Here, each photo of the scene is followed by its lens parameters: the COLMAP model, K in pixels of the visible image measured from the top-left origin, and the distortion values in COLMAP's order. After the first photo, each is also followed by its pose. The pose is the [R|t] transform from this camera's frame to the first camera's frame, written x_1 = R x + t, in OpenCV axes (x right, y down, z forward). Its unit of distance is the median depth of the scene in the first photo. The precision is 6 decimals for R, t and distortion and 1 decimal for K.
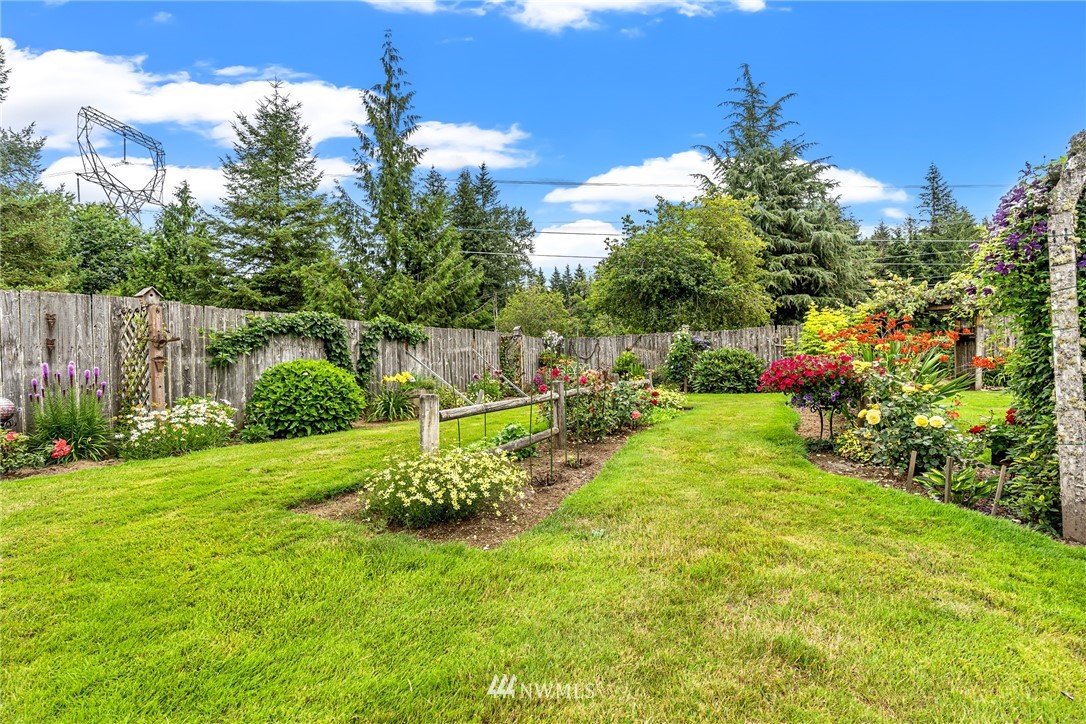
lens RADIAL K [[488.3, 0, 543.0], [0, 488.3, 362.0], [0, 0, 1]] dist [-0.004369, 0.000407]
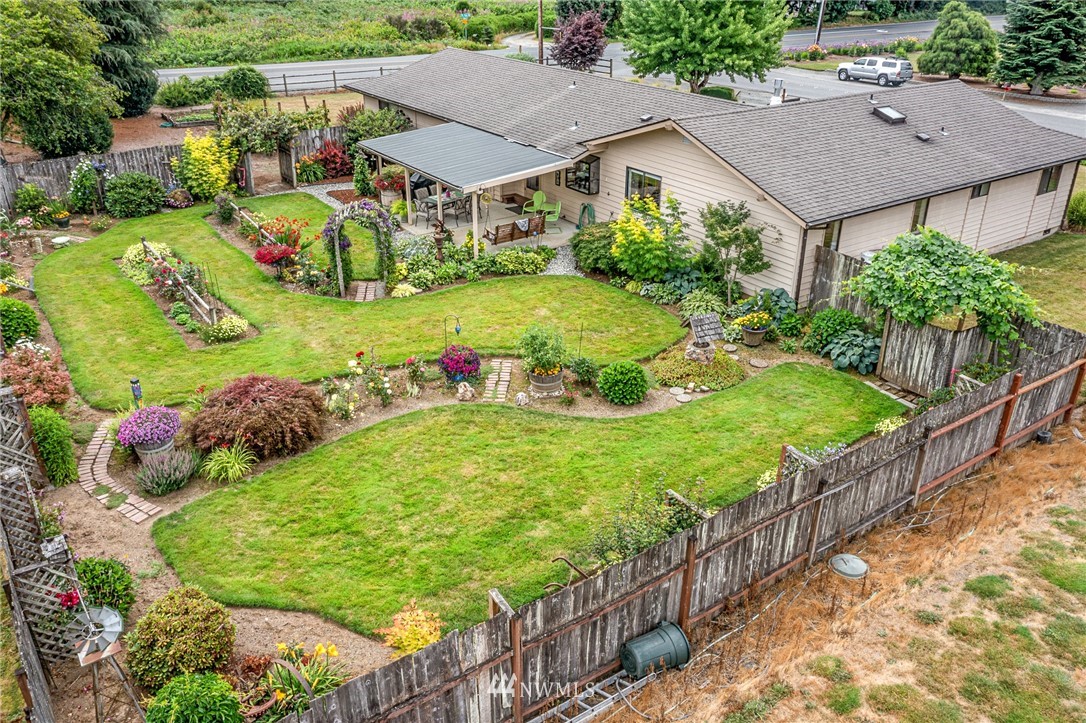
lens RADIAL K [[887.2, 0, 543.0], [0, 887.2, 361.5], [0, 0, 1]] dist [-0.000469, 0.005483]
pose [[0.497120, -0.353170, 0.792555, -1.179463], [-0.020138, 0.908474, 0.417456, -0.635249], [-0.867448, -0.223486, 0.444509, -1.100789]]
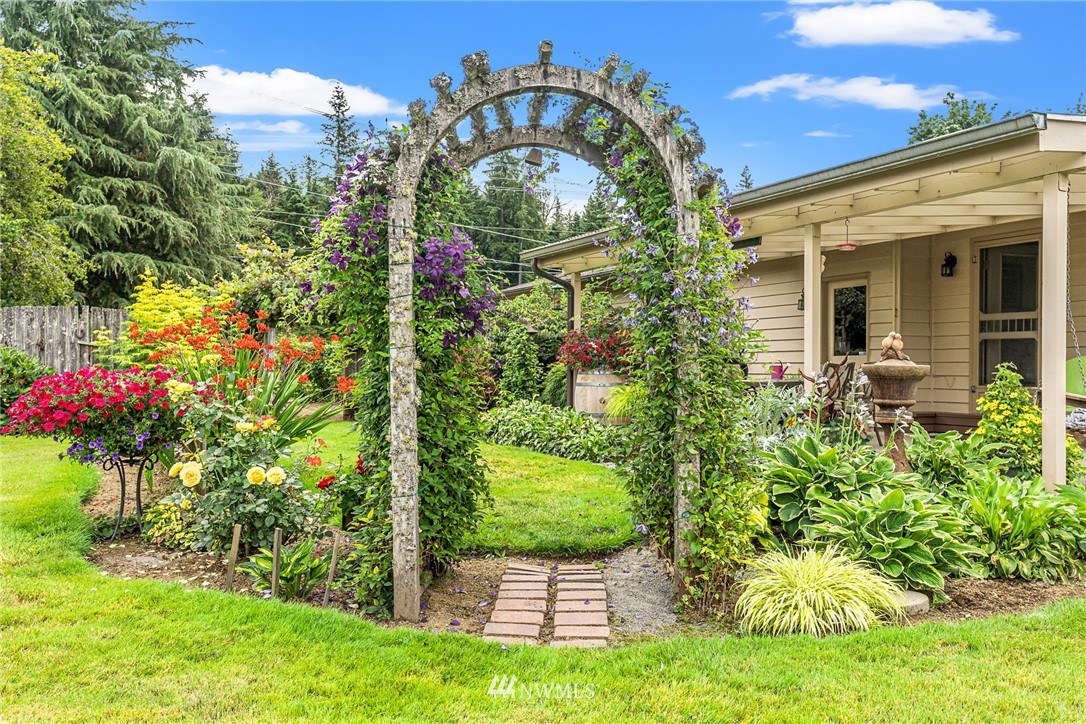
lens RADIAL K [[902.9, 0, 539.7], [0, 902.9, 368.0], [0, 0, 1]] dist [0.009007, 0.005005]
pose [[0.622004, 0.026230, 0.782574, 0.018399], [-0.023130, 0.999618, -0.015121, -0.004103], [-0.782672, -0.008696, 0.622373, -0.014826]]
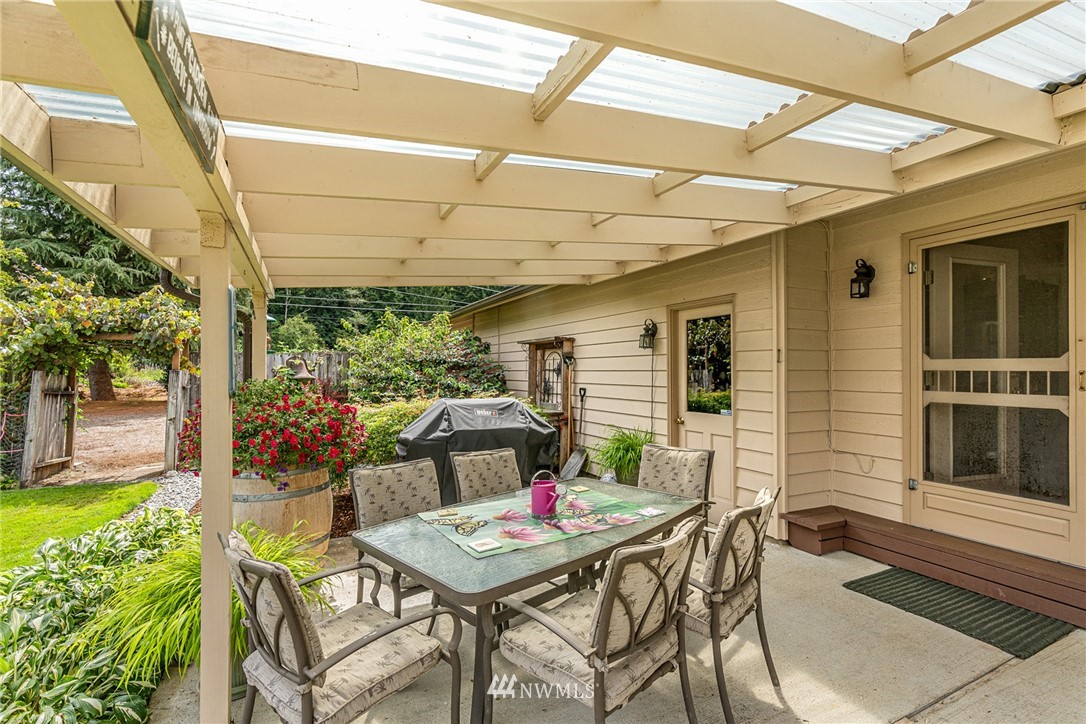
lens RADIAL K [[493.2, 0, 544.1], [0, 493.2, 364.8], [0, 0, 1]] dist [-0.004588, 0.000995]
pose [[0.633881, 0.023499, 0.773073, 0.669045], [-0.014363, 0.999724, -0.018612, -0.073891], [-0.773297, 0.000695, 0.634043, 0.206085]]
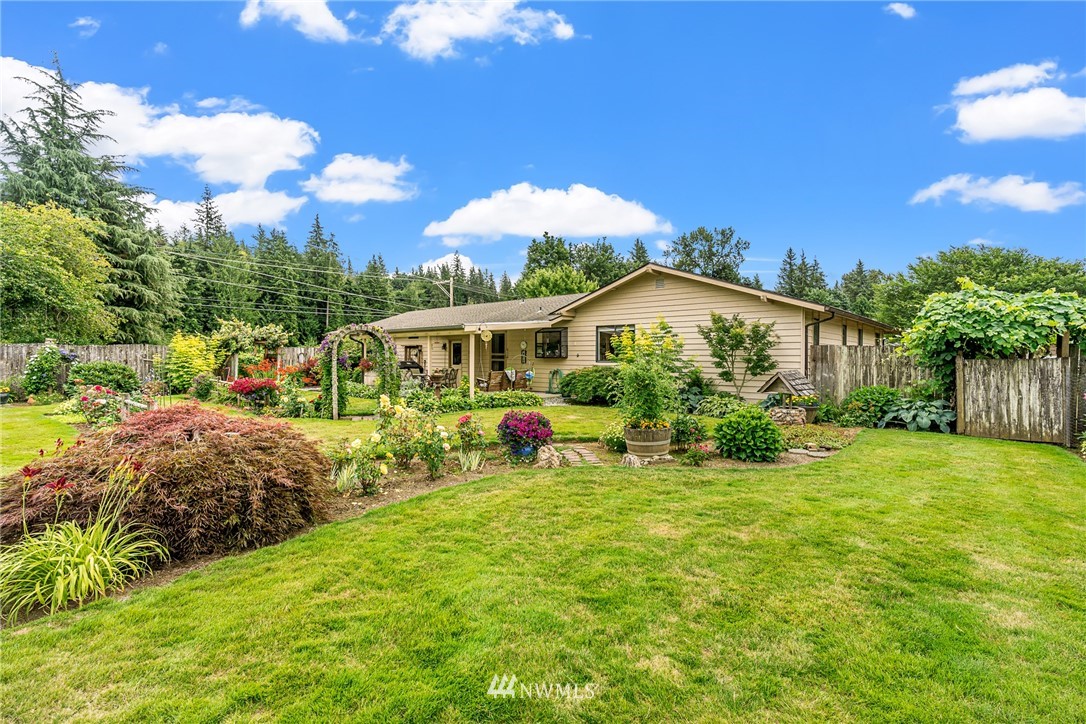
lens RADIAL K [[501.0, 0, 547.2], [0, 501.0, 360.3], [0, 0, 1]] dist [-0.002591, 0.000480]
pose [[0.271819, 0.018676, 0.962167, -0.603427], [-0.016069, 0.999760, -0.014866, -0.036595], [-0.962214, -0.011420, 0.272054, -0.454573]]
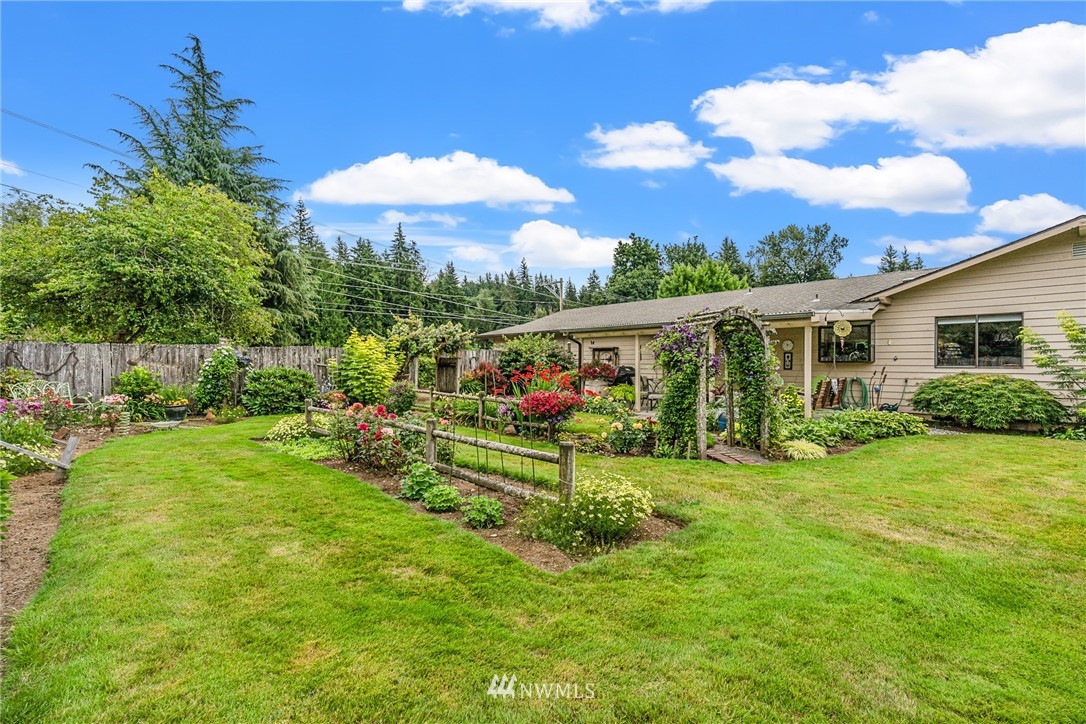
lens RADIAL K [[493.2, 0, 544.1], [0, 493.2, 364.8], [0, 0, 1]] dist [-0.004588, 0.000995]
pose [[0.378190, 0.022939, 0.925444, -0.398465], [-0.018311, 0.999683, -0.017297, -0.029623], [-0.925547, -0.010404, 0.378490, 0.167309]]
